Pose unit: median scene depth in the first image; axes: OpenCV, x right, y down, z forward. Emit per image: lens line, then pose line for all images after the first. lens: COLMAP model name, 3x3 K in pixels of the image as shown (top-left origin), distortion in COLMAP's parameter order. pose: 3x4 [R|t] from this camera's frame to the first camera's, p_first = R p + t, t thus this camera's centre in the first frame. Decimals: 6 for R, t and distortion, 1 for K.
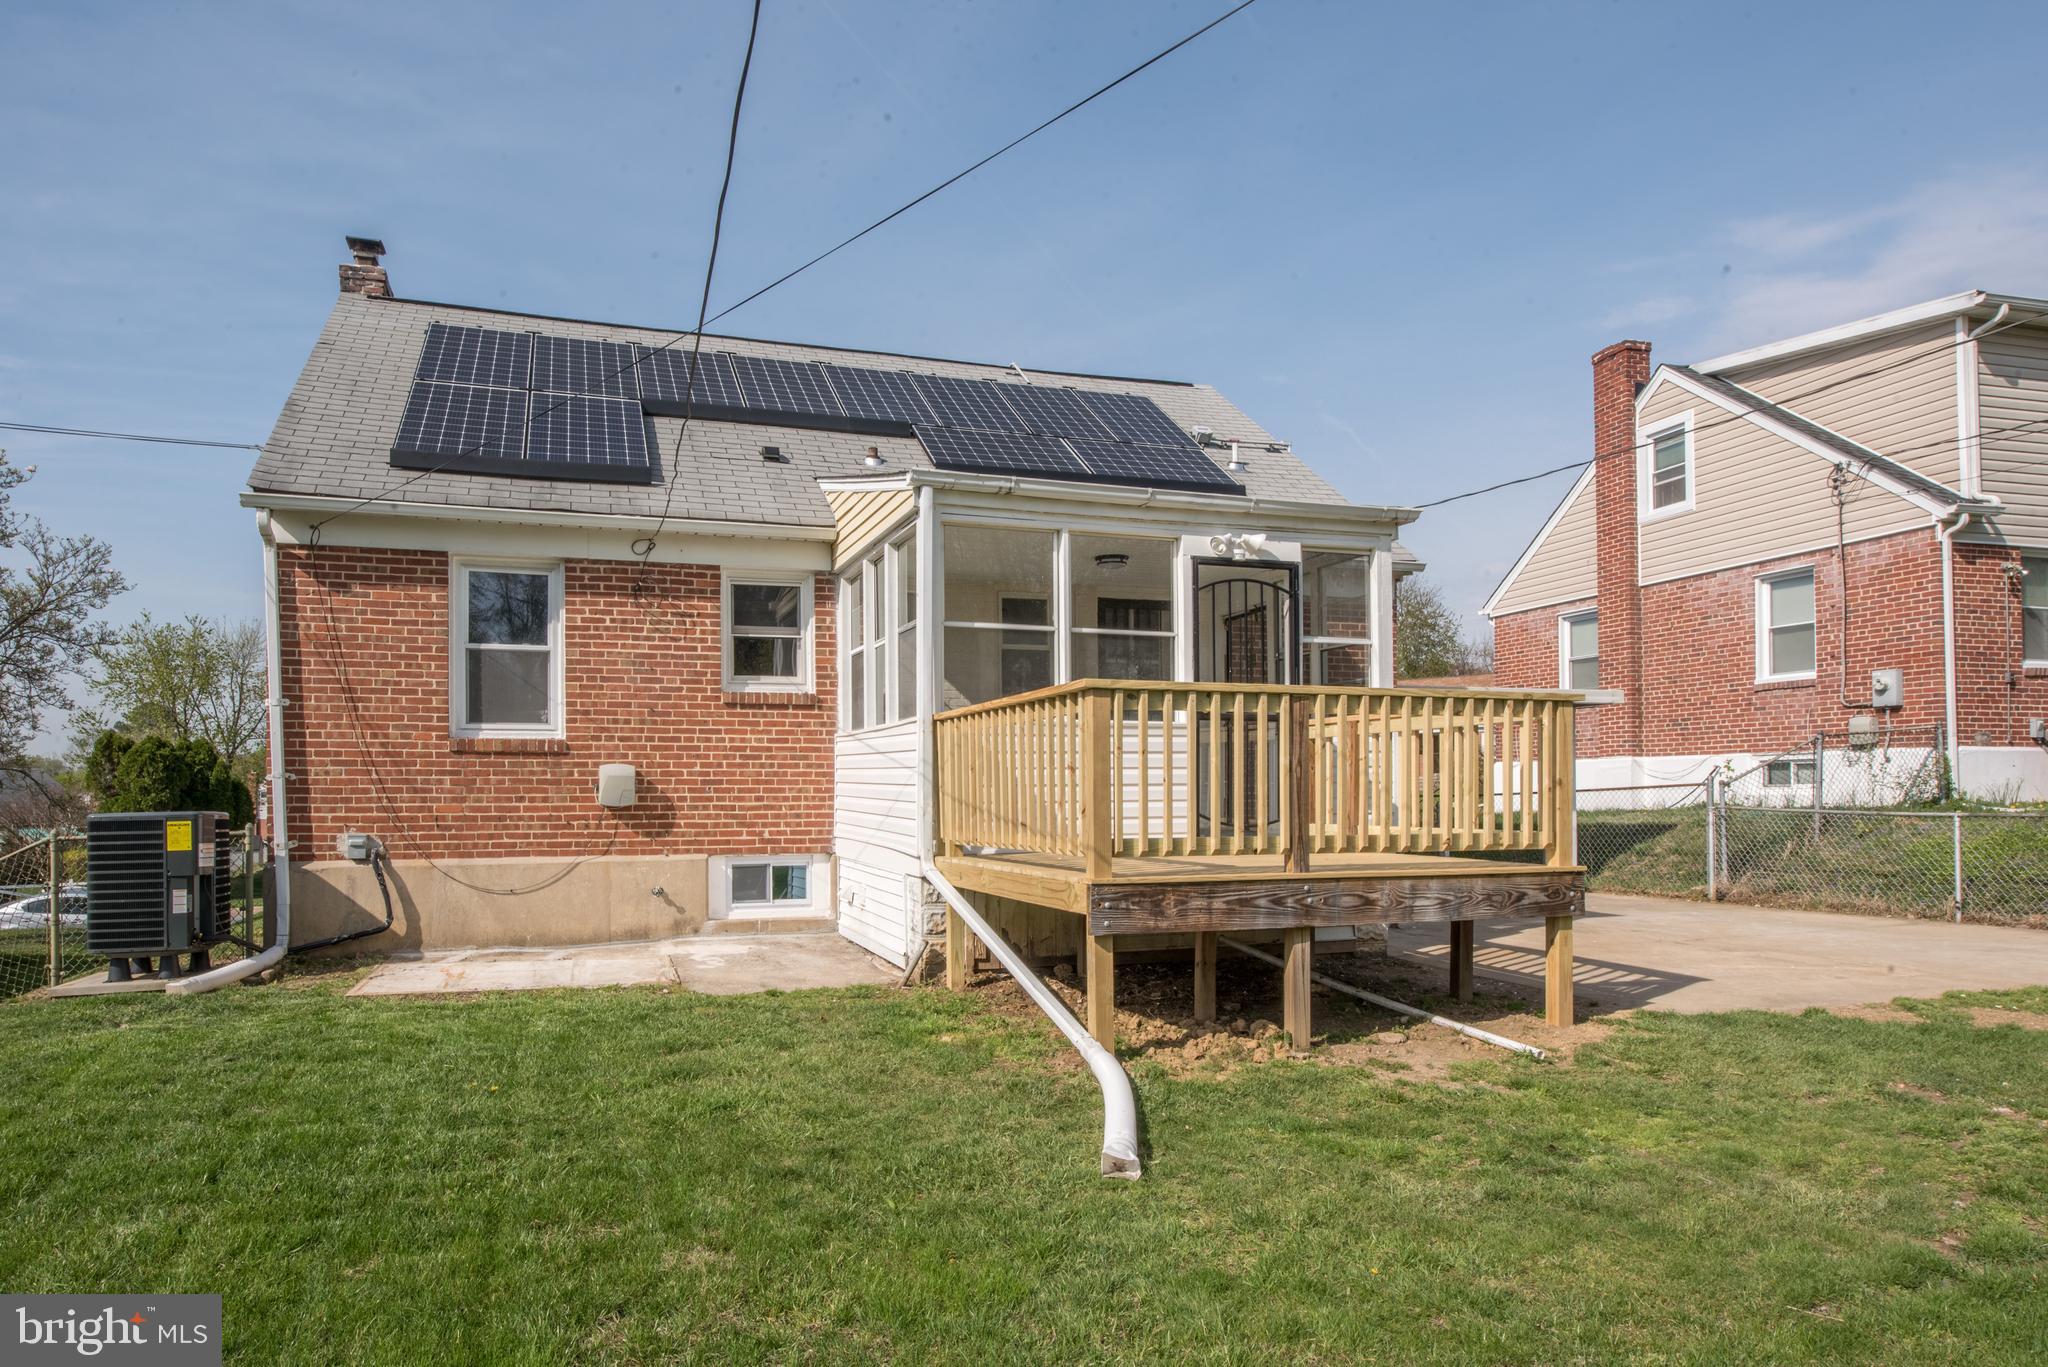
lens RADIAL K [[1233.6, 0, 1018.0], [0, 1233.6, 778.9], [0, 0, 1]] dist [-0.002037, -0.000192]
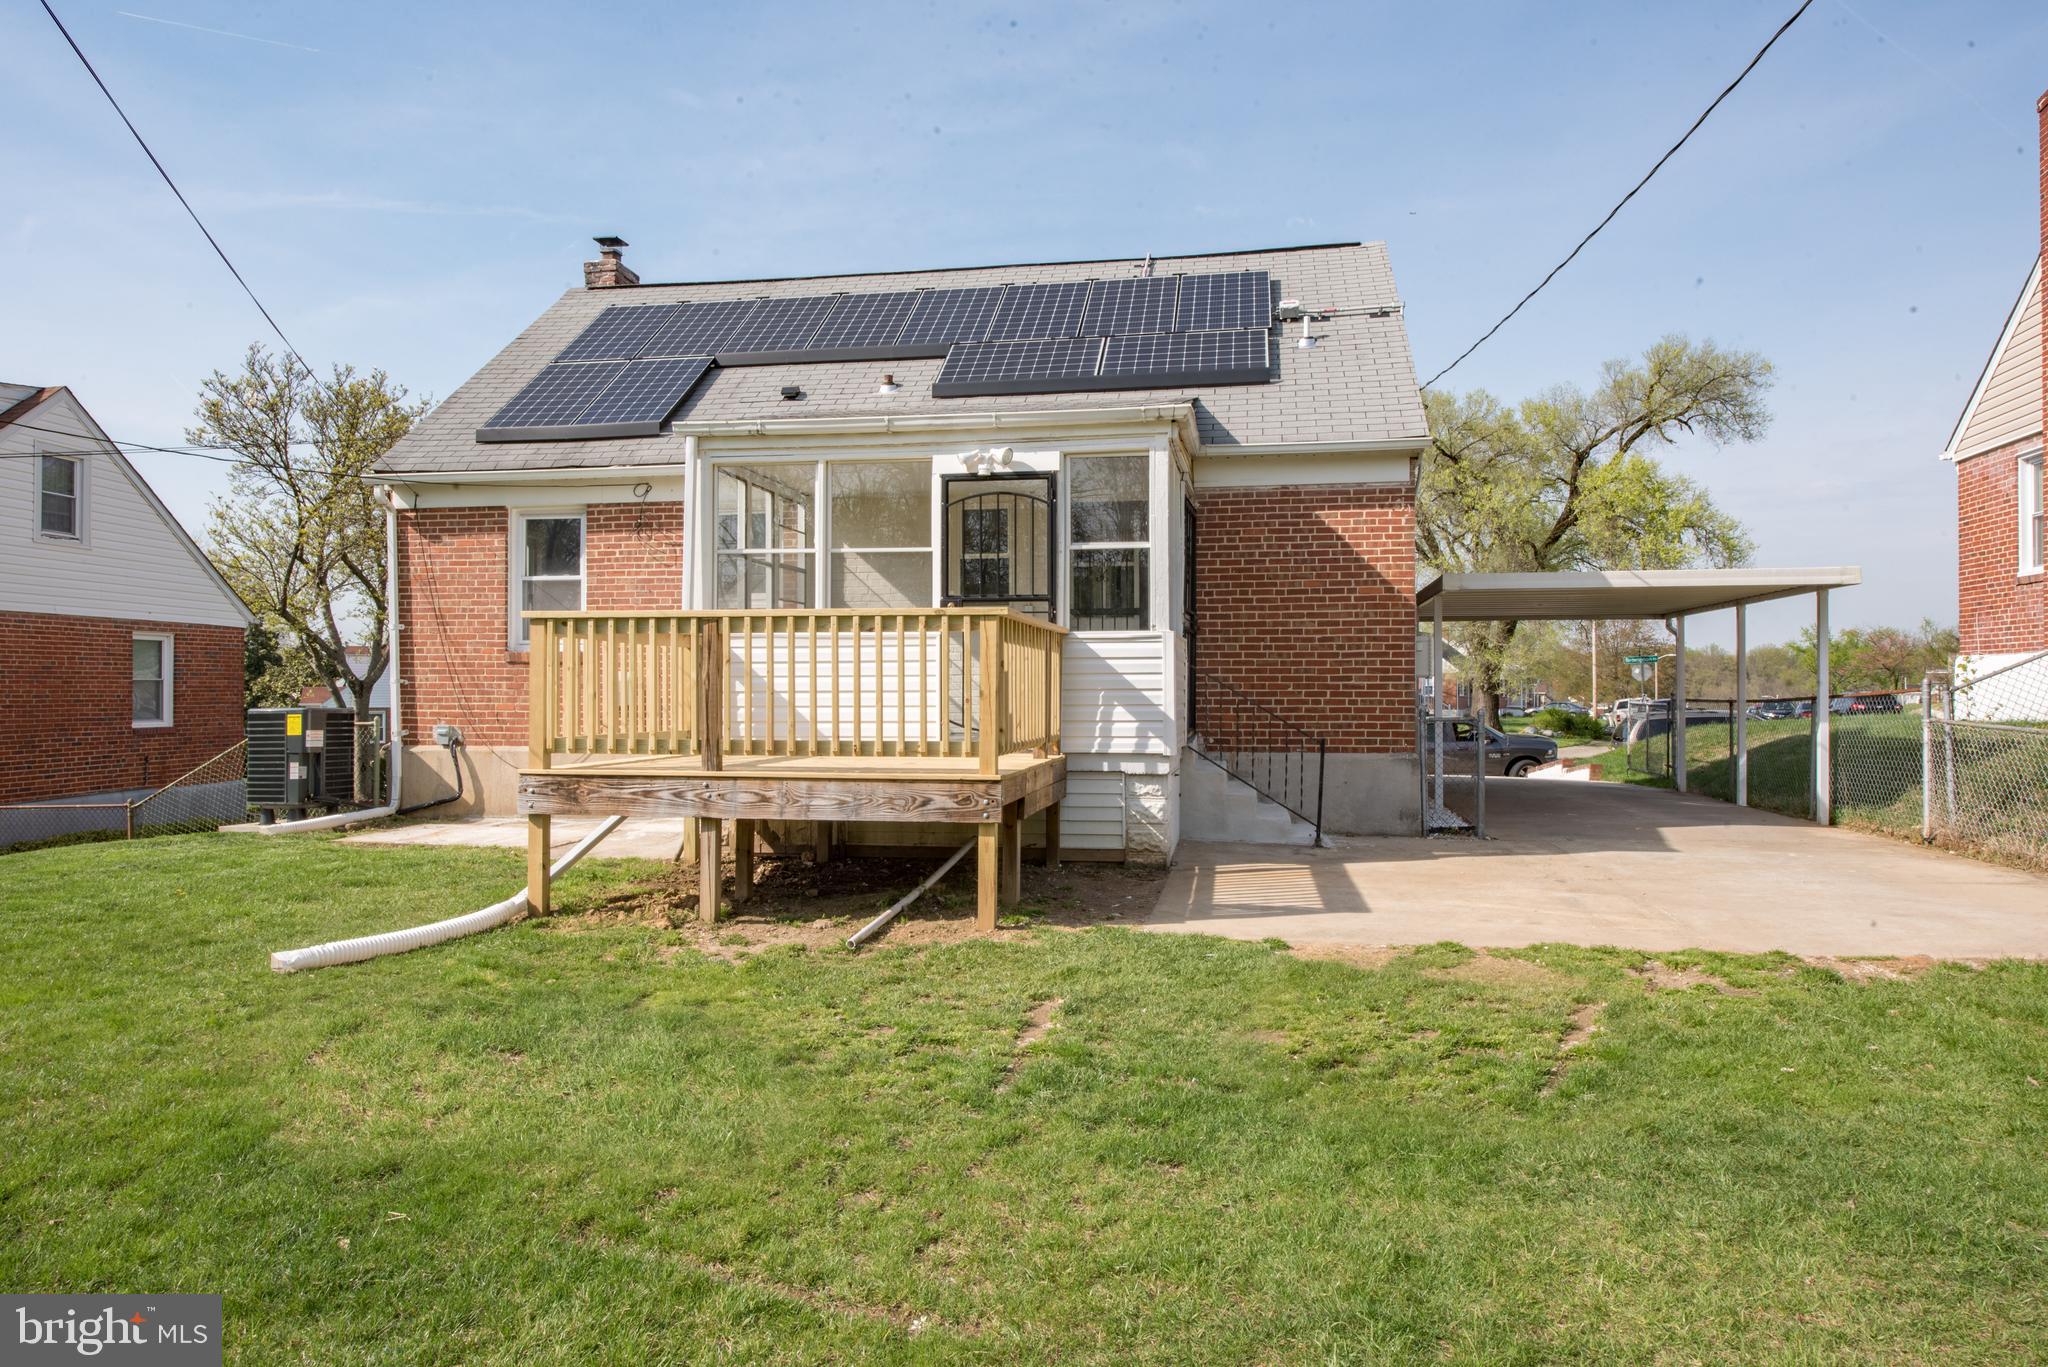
lens RADIAL K [[1357.5, 0, 1024.0], [0, 1357.5, 683.5], [0, 0, 1]] dist [0.003697, 0.000730]
pose [[0.883193, 0.001707, -0.469006, 0.695001], [0.001825, 0.999973, 0.007077, -0.009484], [0.469005, -0.007107, 0.883167, 0.007710]]
